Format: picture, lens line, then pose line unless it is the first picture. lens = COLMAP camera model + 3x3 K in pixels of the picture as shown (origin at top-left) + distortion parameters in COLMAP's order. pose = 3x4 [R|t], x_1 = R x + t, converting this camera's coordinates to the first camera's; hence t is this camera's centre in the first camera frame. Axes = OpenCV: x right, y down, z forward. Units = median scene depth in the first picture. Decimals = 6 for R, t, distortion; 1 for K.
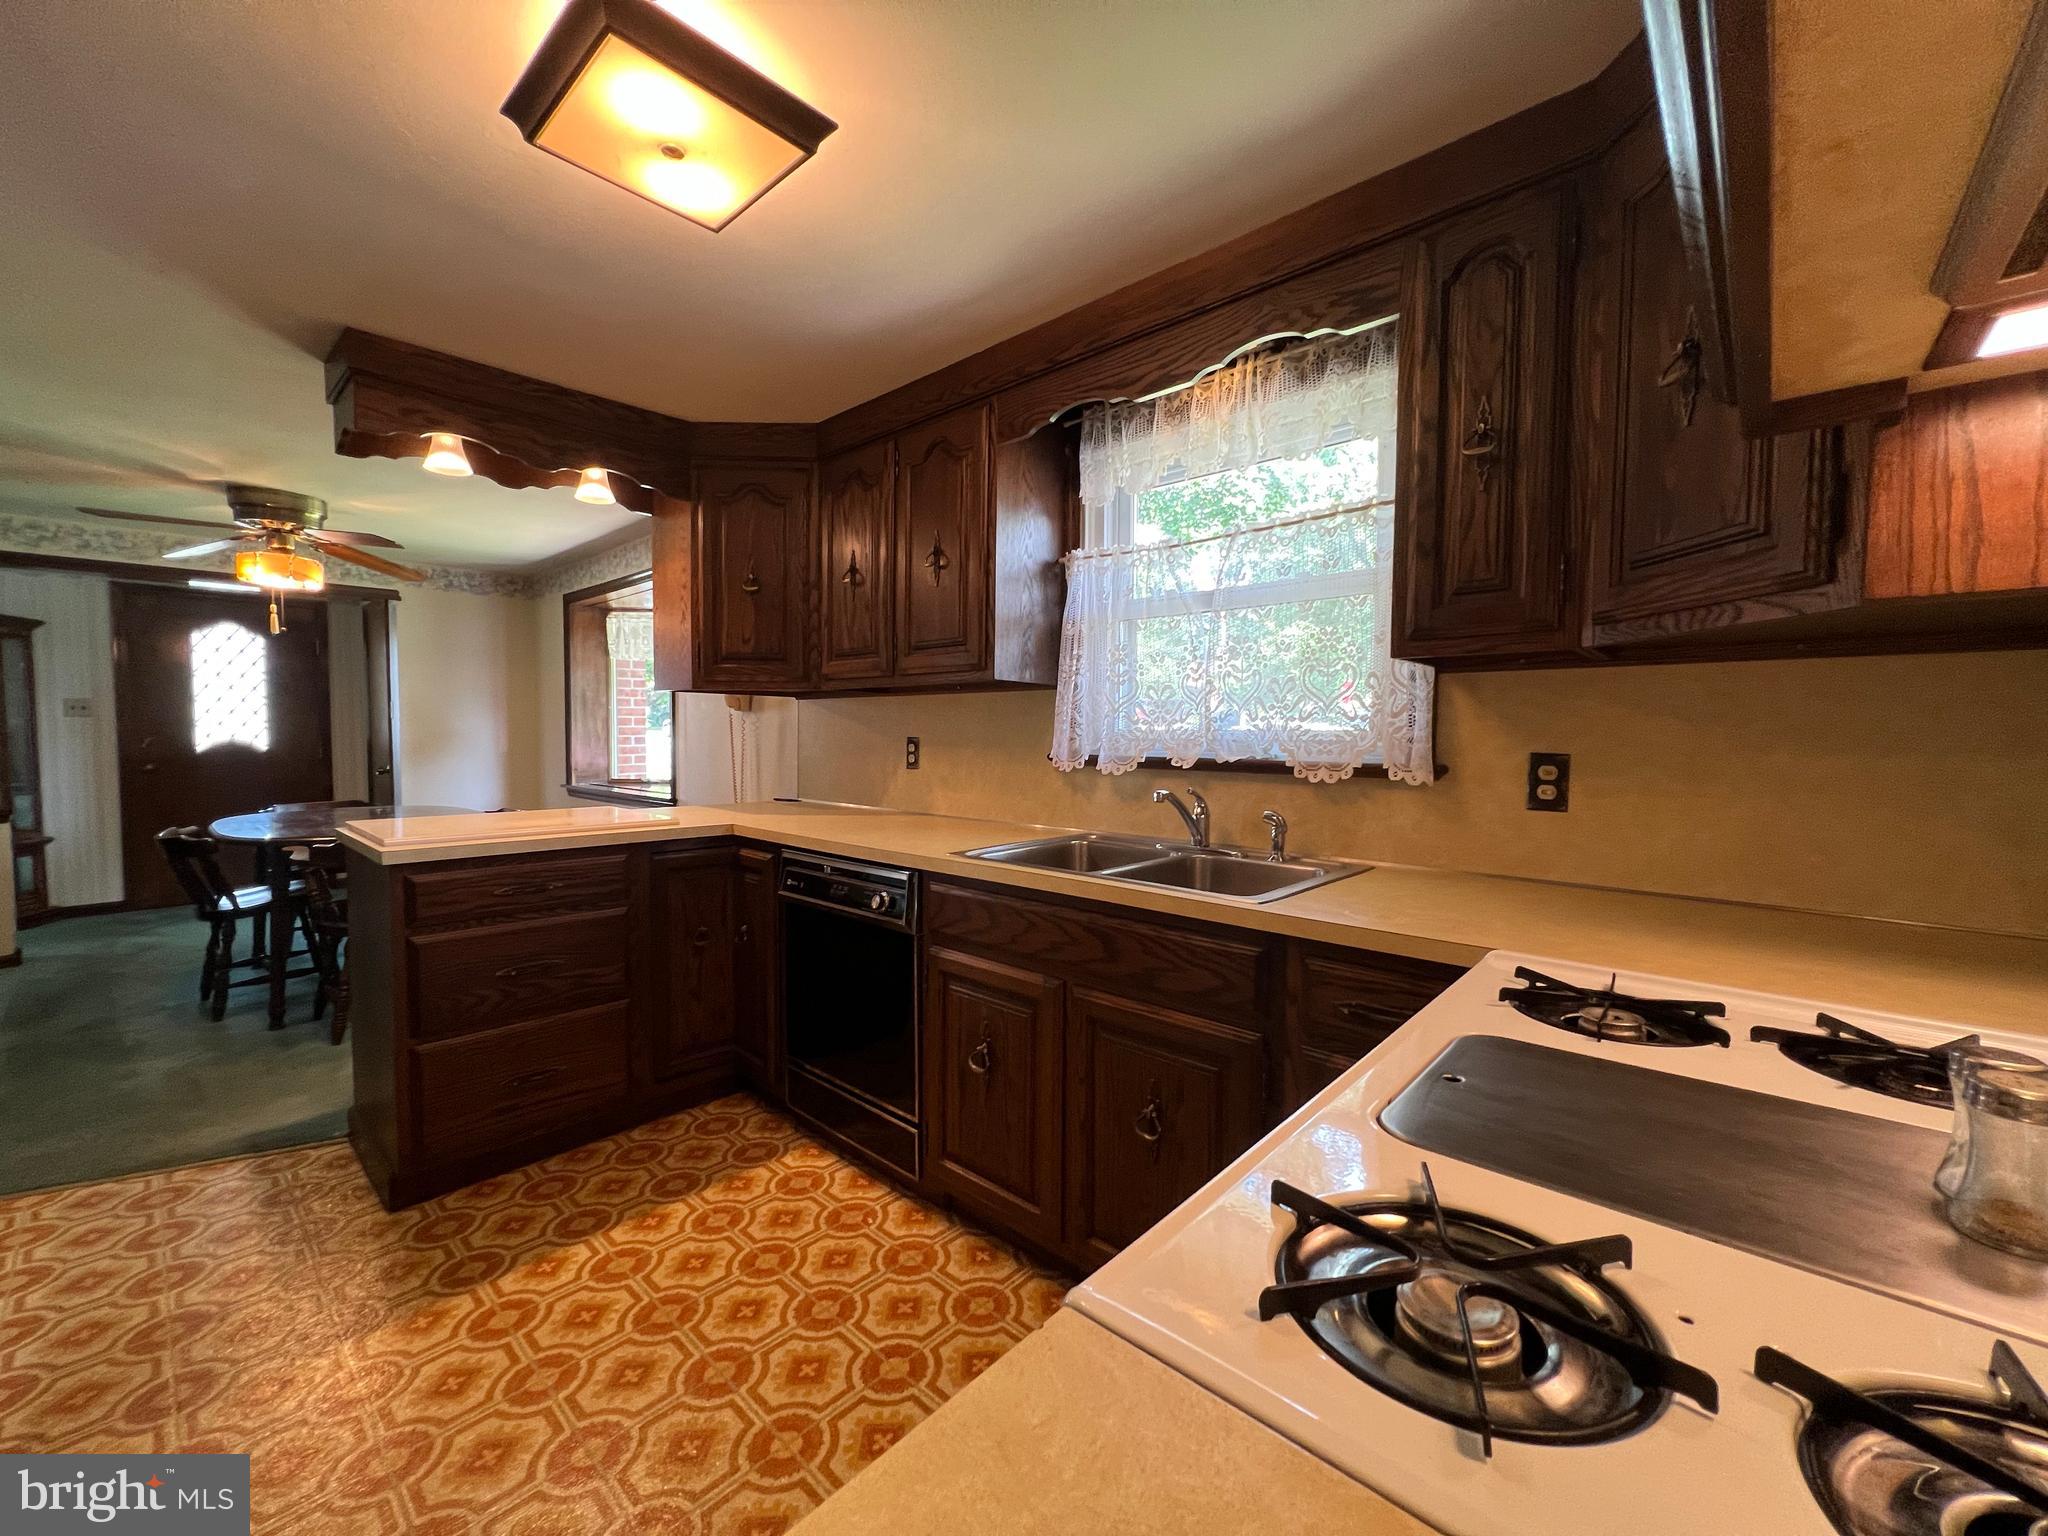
lens RADIAL K [[821.7, 0, 1010.4], [0, 821.7, 769.0], [0, 0, 1]] dist [0.013993, 0.000239]
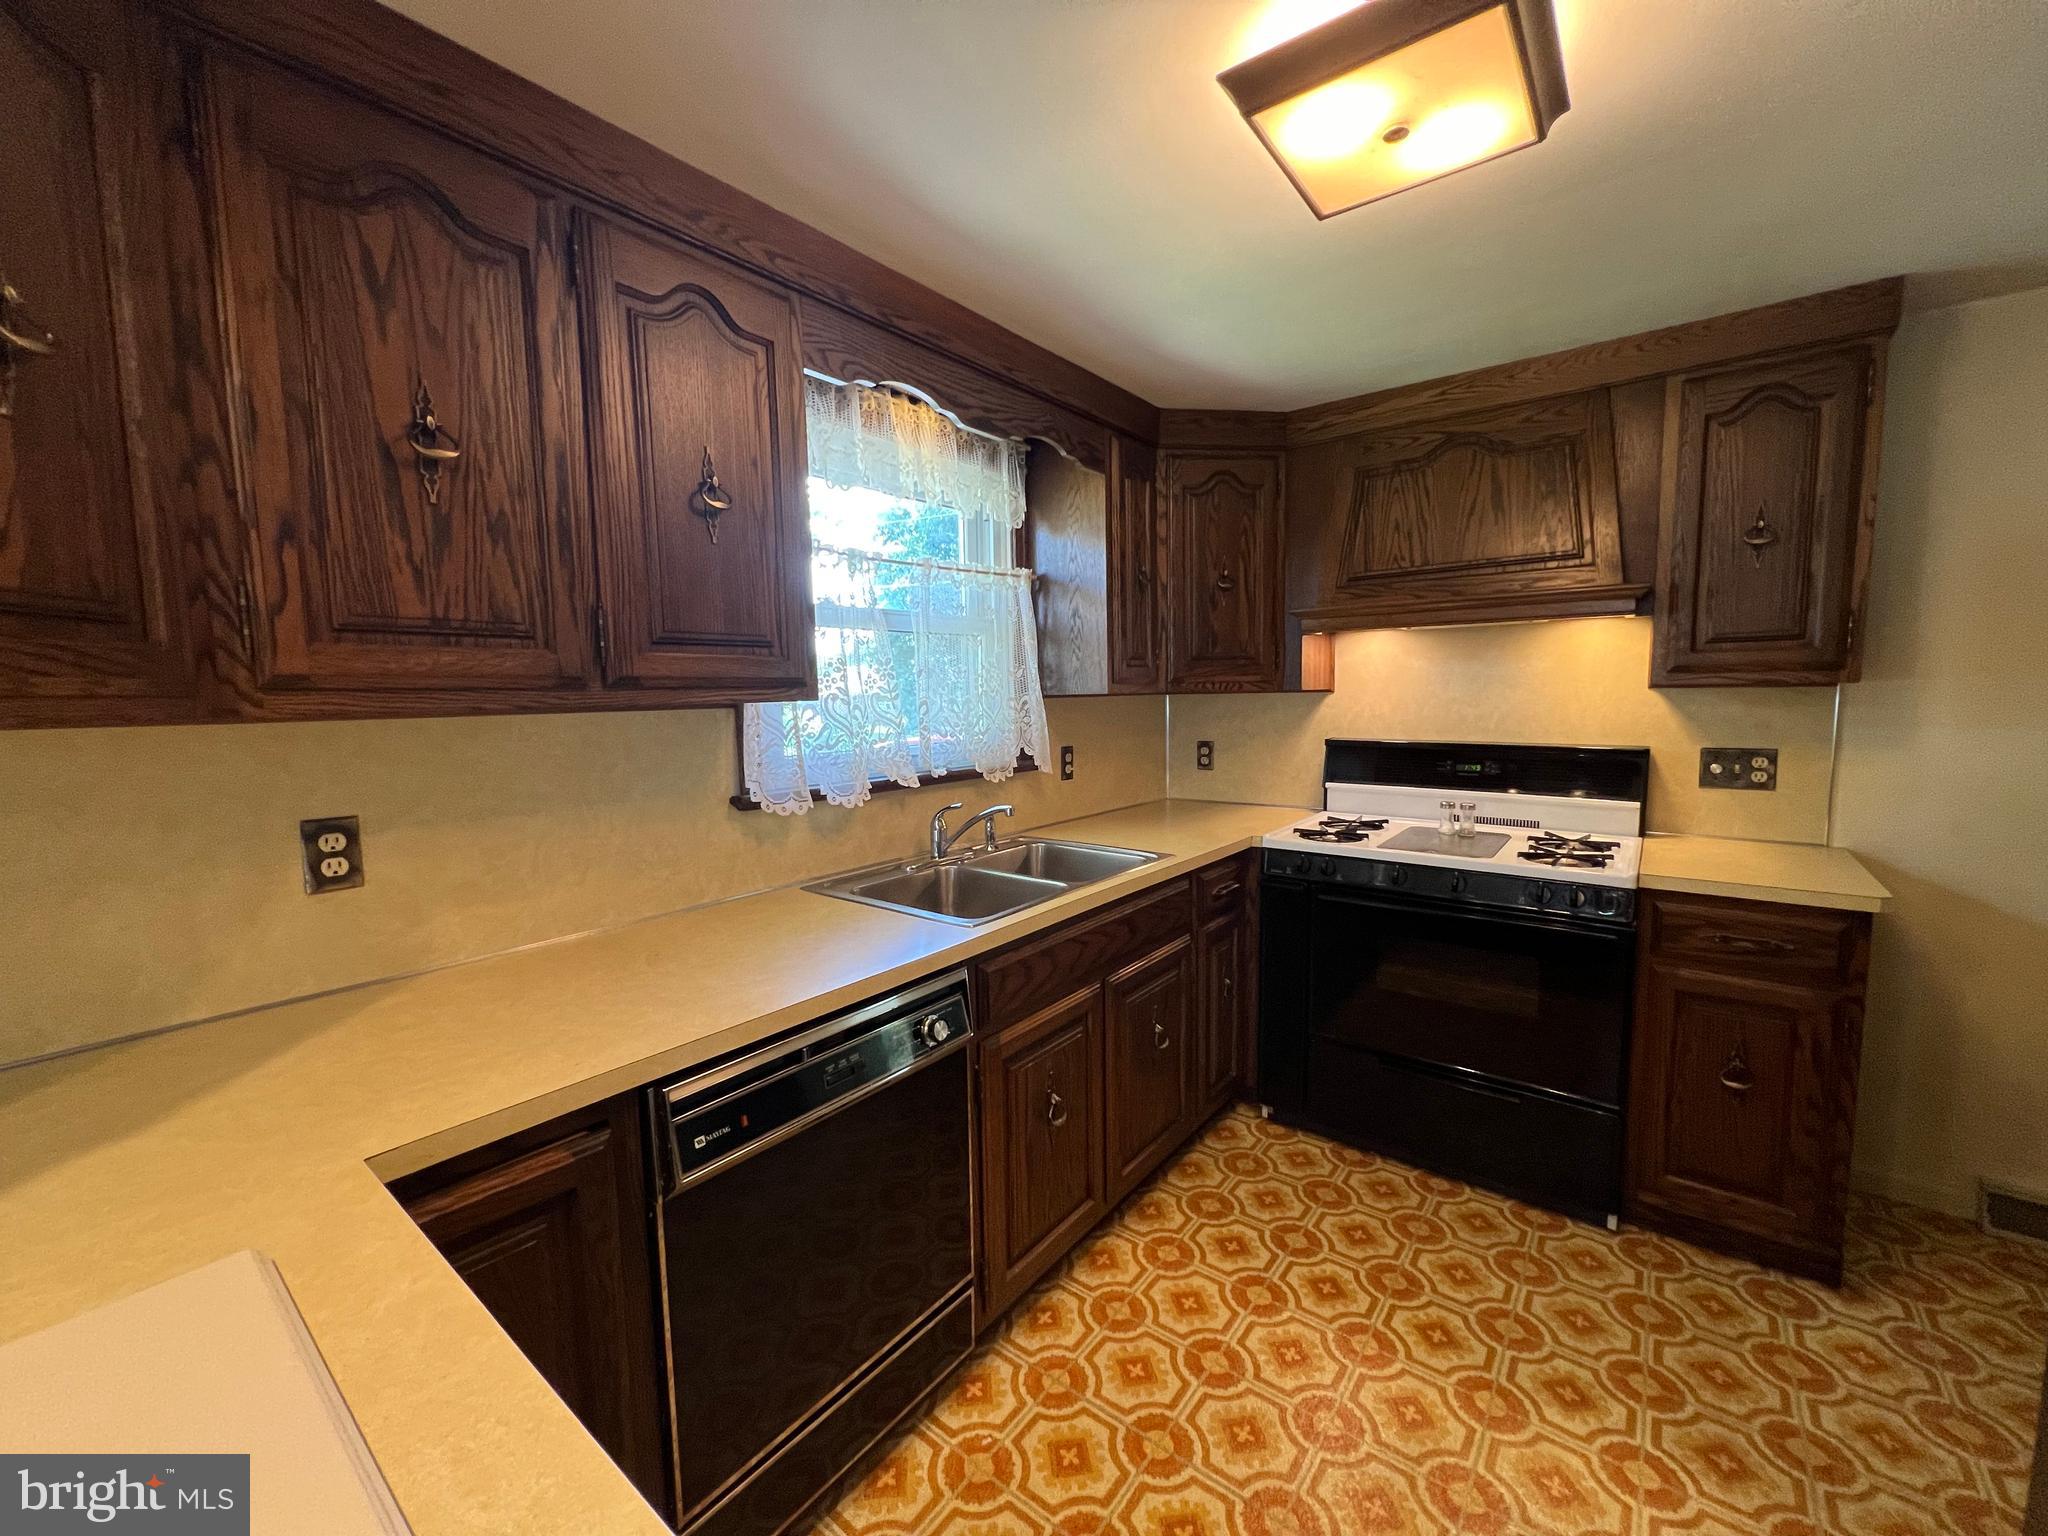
lens RADIAL K [[821.7, 0, 1046.0], [0, 821.7, 769.3], [0, 0, 1]] dist [0.013993, 0.000239]
pose [[-0.097739, -0.102649, 0.989904, -0.604378], [0.058690, 0.992341, 0.108697, -0.092461], [-0.993480, 0.068721, -0.090966, 0.691301]]
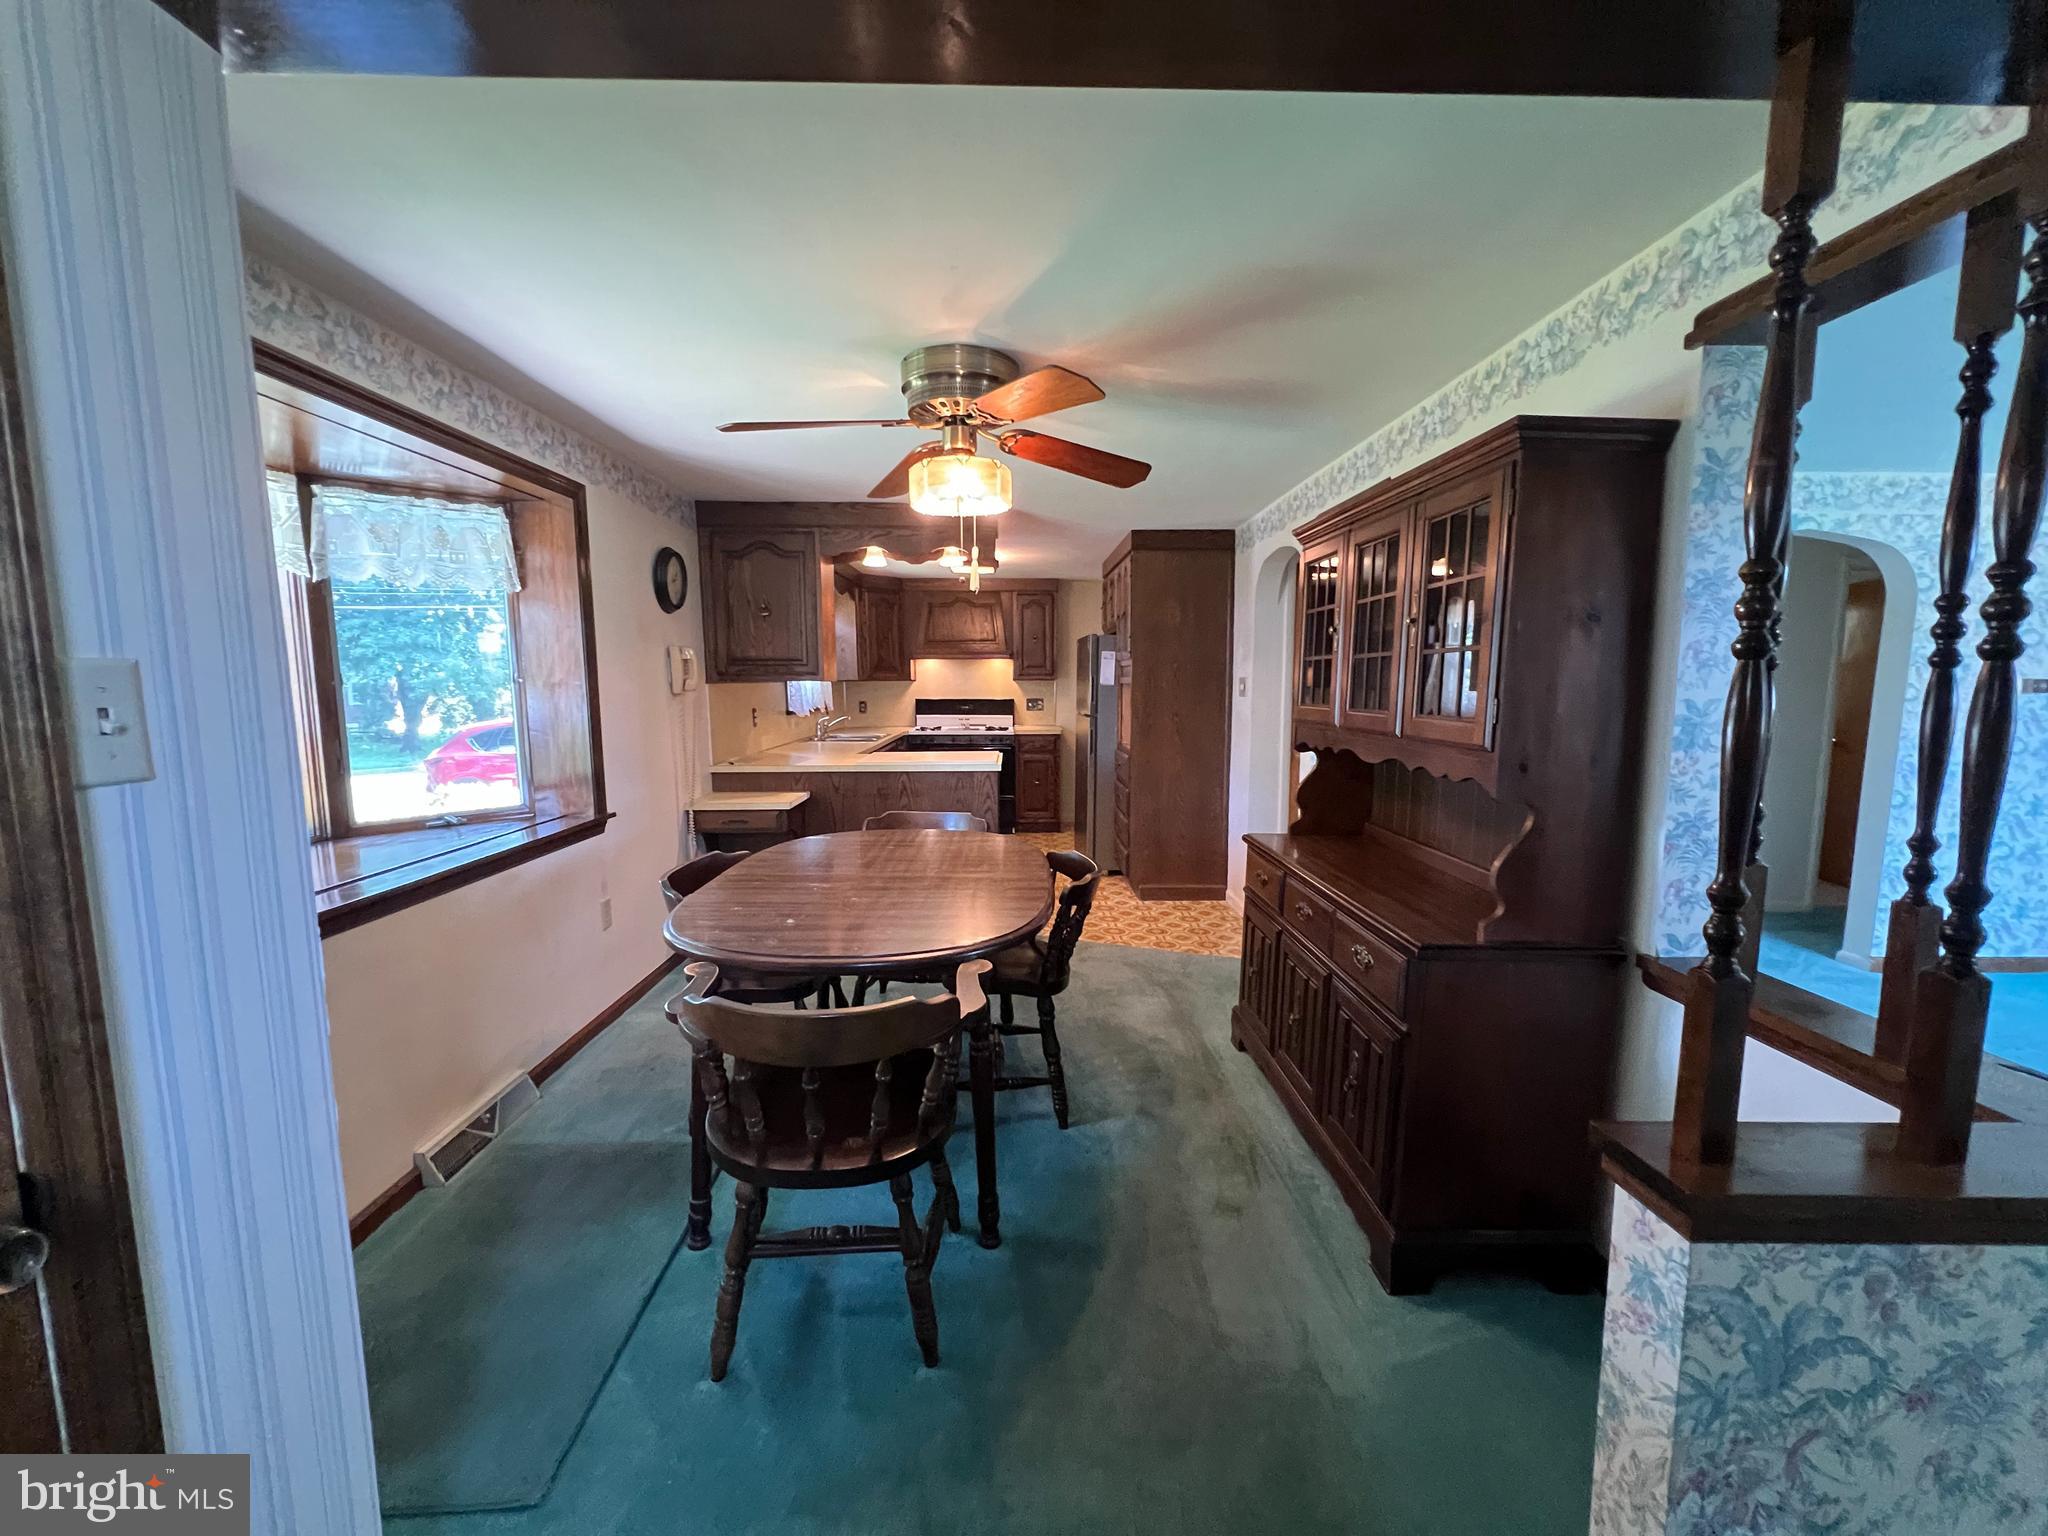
lens RADIAL K [[821.0, 0, 1022.0], [0, 821.0, 773.7], [0, 0, 1]] dist [-0.000453, -0.000089]
pose [[-0.697192, -0.087081, 0.711576, -1.981619], [0.029956, 0.988189, 0.150282, -0.157266], [-0.716258, 0.126091, -0.686349, 2.057718]]
